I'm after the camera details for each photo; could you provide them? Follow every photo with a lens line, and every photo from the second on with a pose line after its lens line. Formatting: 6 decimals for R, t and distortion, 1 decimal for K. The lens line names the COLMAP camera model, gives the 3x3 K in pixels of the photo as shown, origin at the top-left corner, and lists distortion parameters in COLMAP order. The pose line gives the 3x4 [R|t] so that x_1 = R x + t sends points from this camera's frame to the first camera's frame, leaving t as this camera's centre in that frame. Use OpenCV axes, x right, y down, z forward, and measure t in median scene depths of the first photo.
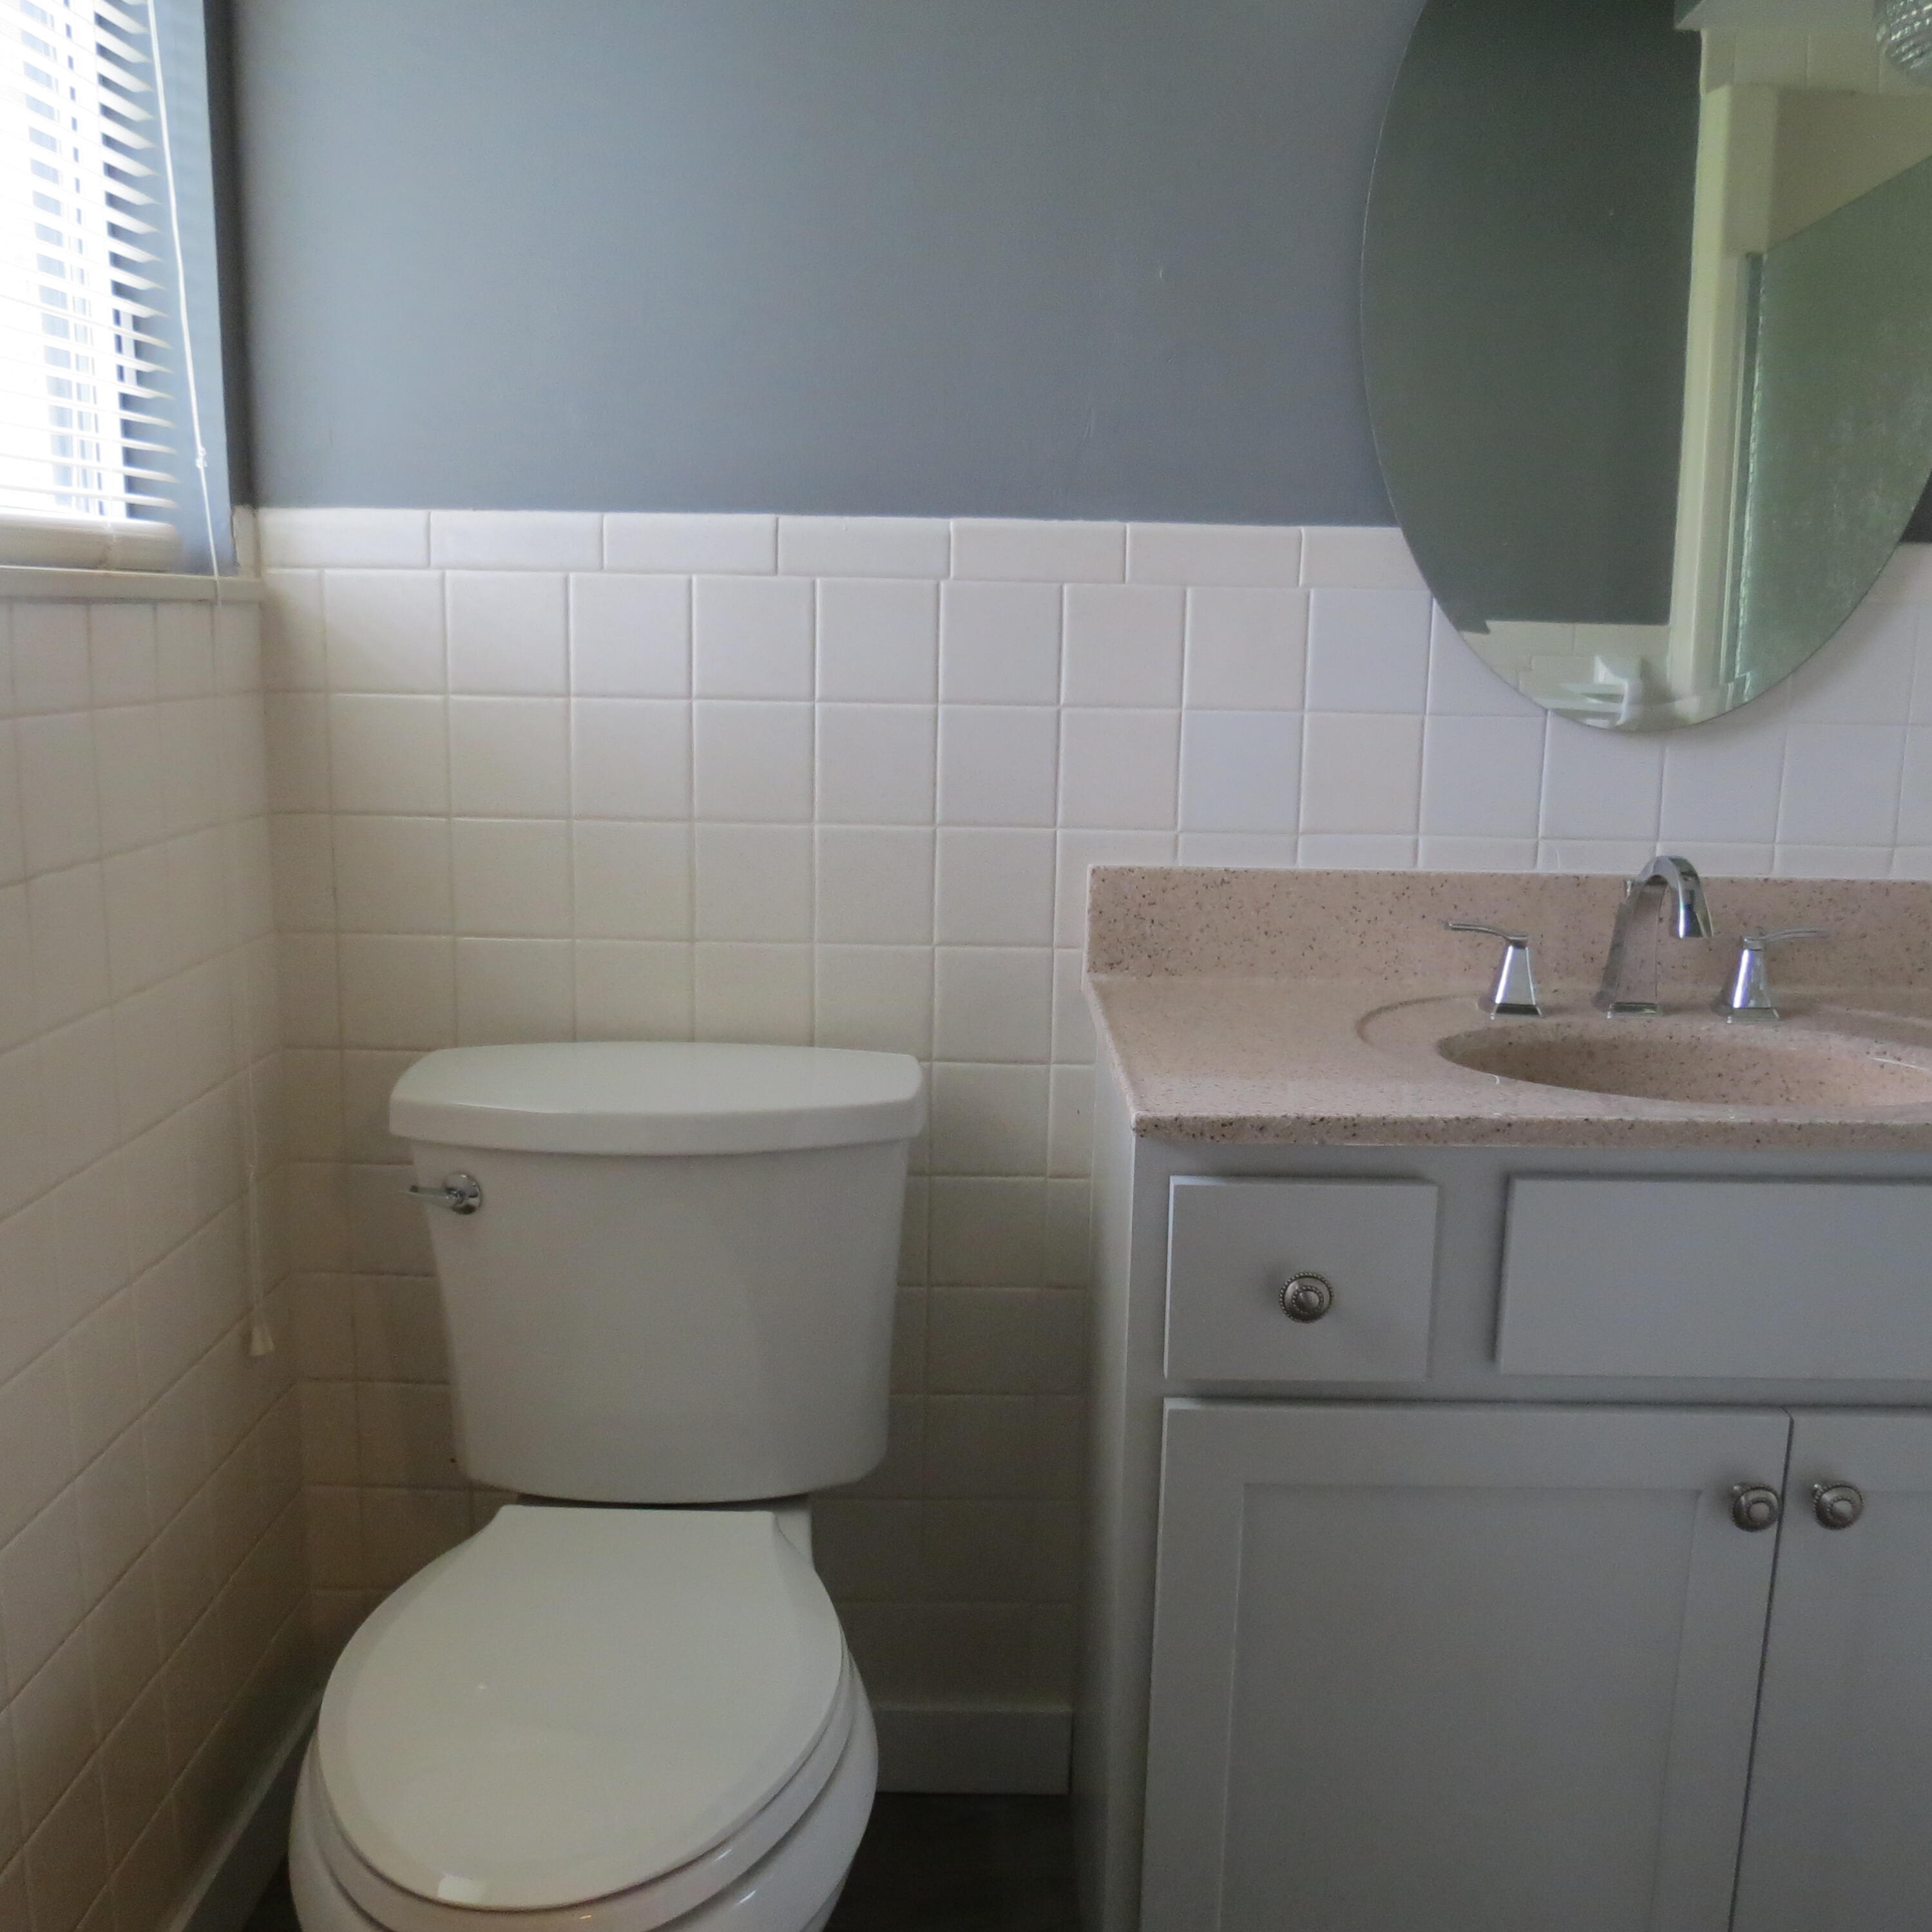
lens RADIAL K [[1810.2, 0, 970.9], [0, 1810.2, 962.4], [0, 0, 1]] dist [-0.035229, 0.014536]
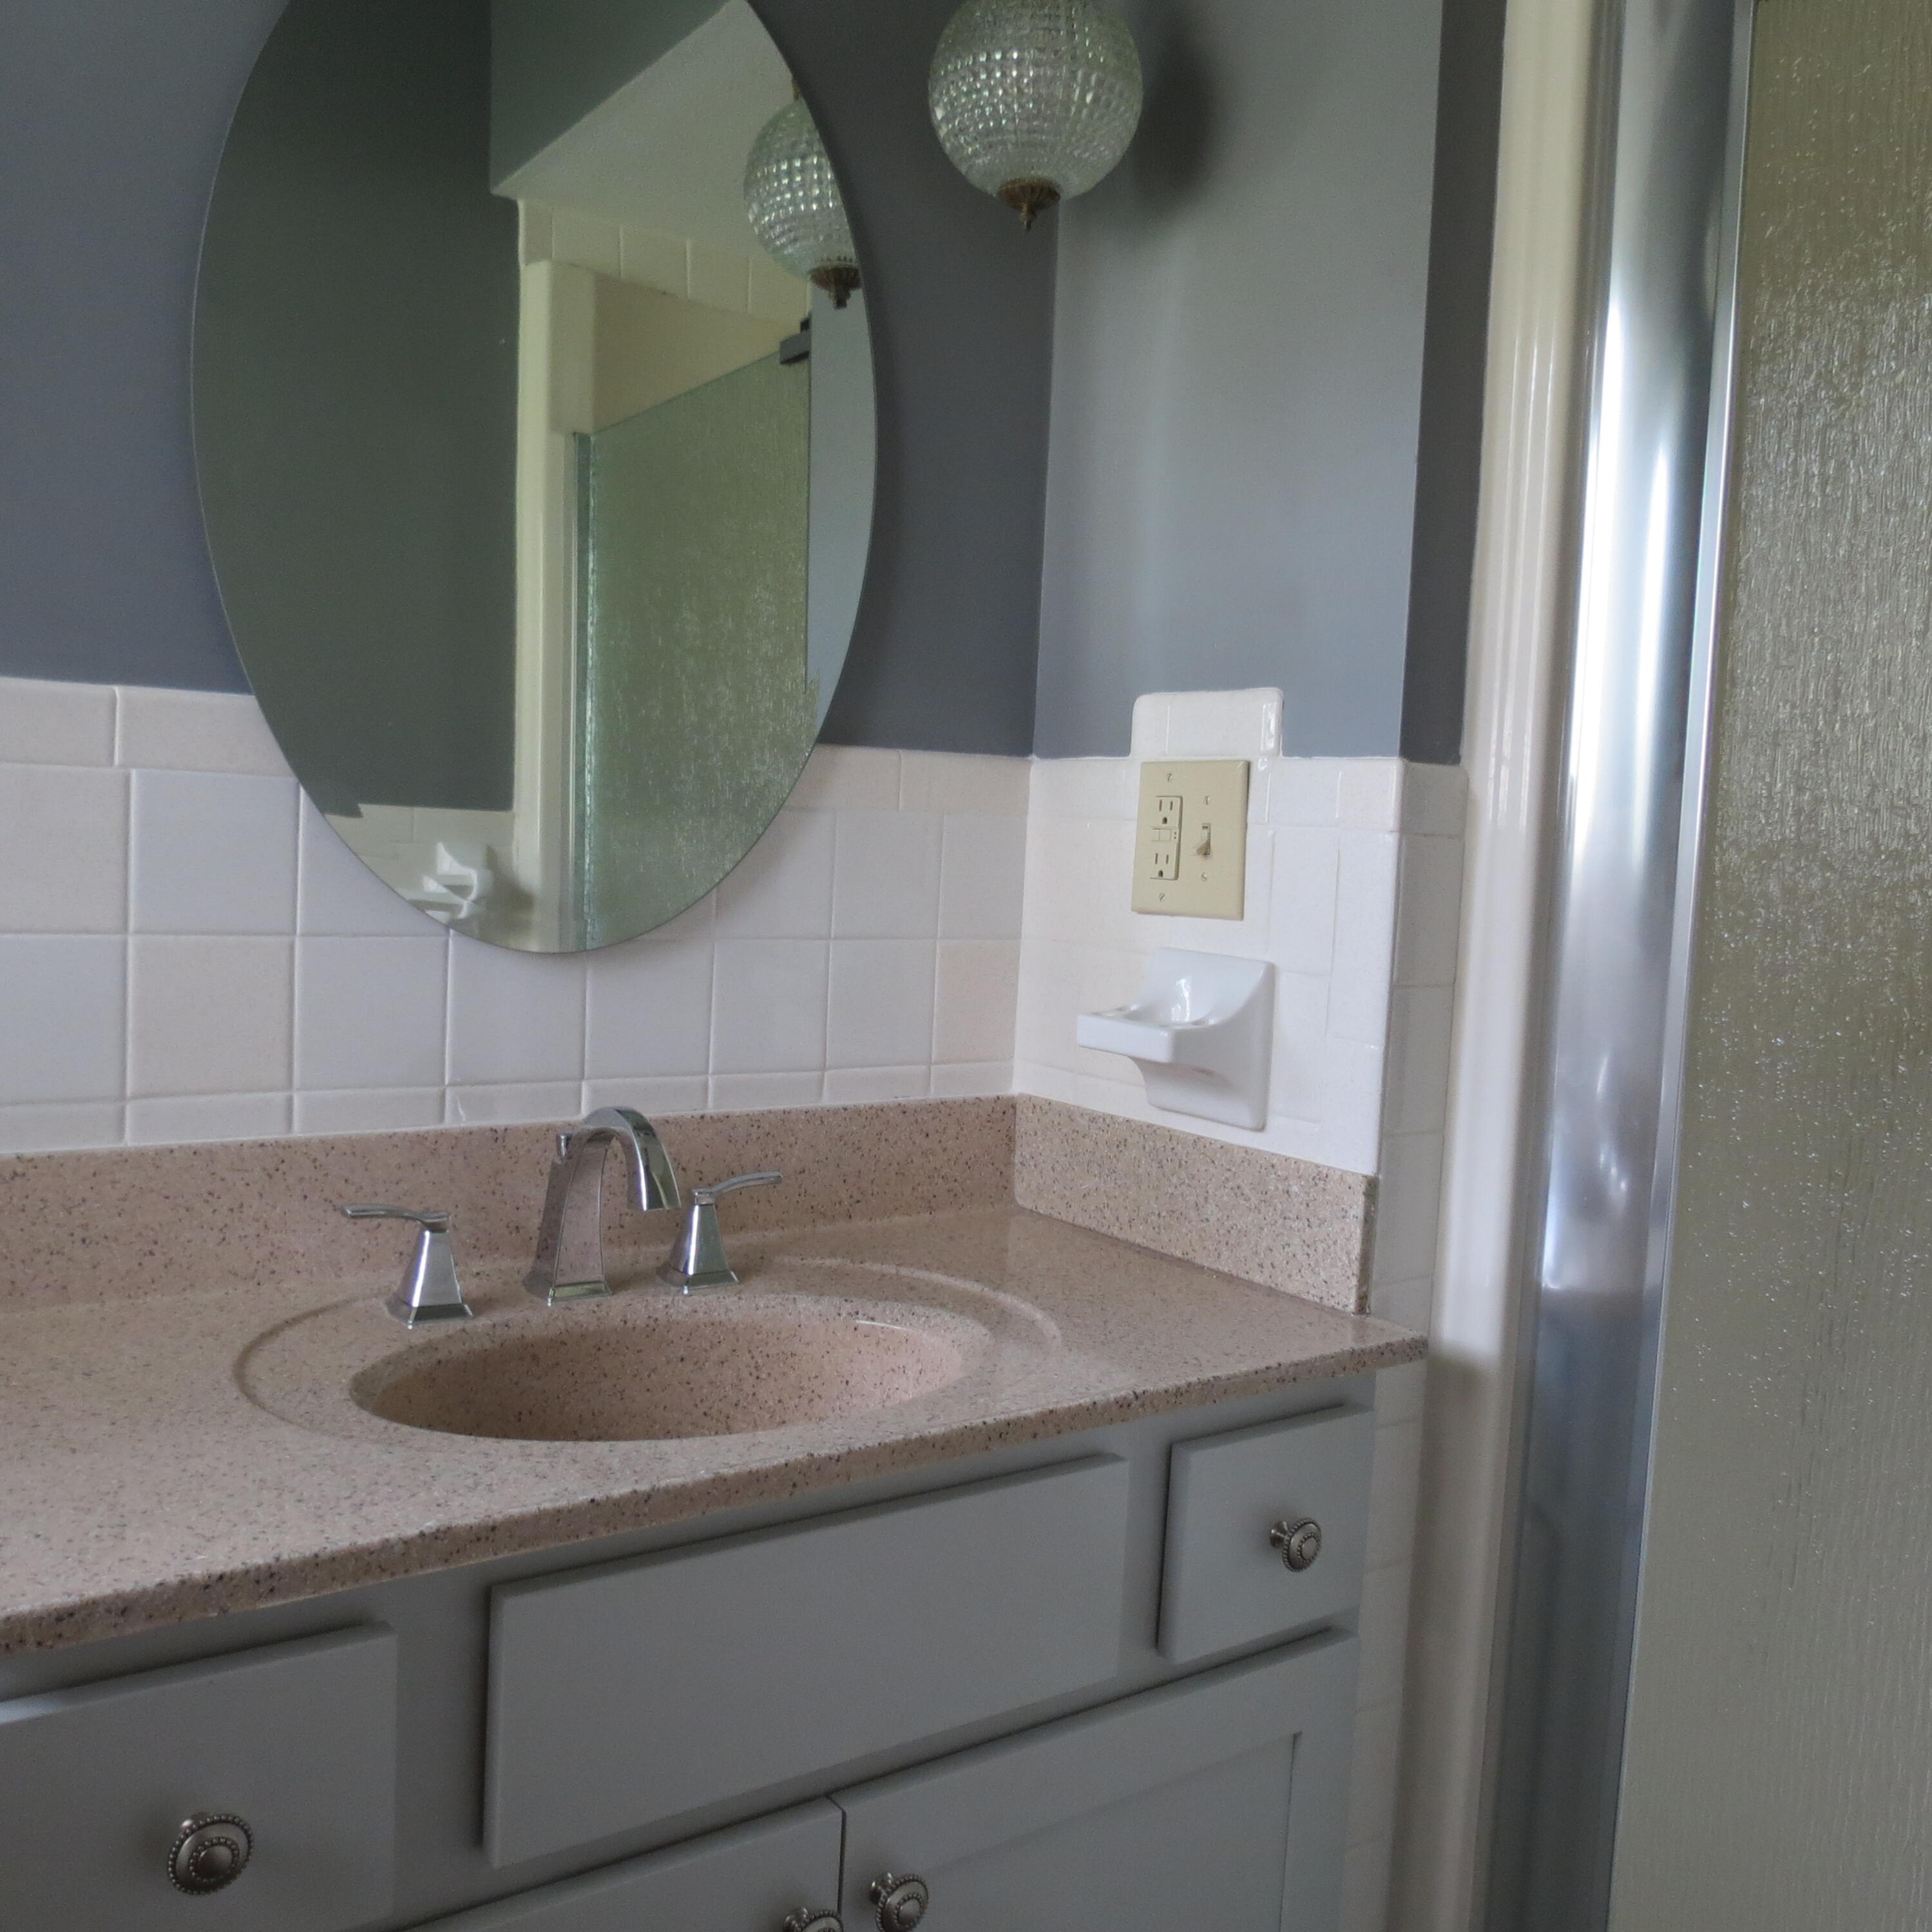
lens RADIAL K [[1810.2, 0, 970.9], [0, 1810.2, 962.4], [0, 0, 1]] dist [-0.035229, 0.014536]
pose [[0.796199, -0.021721, 0.604645, 0.015414], [0.076573, 0.994937, -0.065090, -0.053822], [-0.600169, 0.098124, 0.793831, 0.215816]]
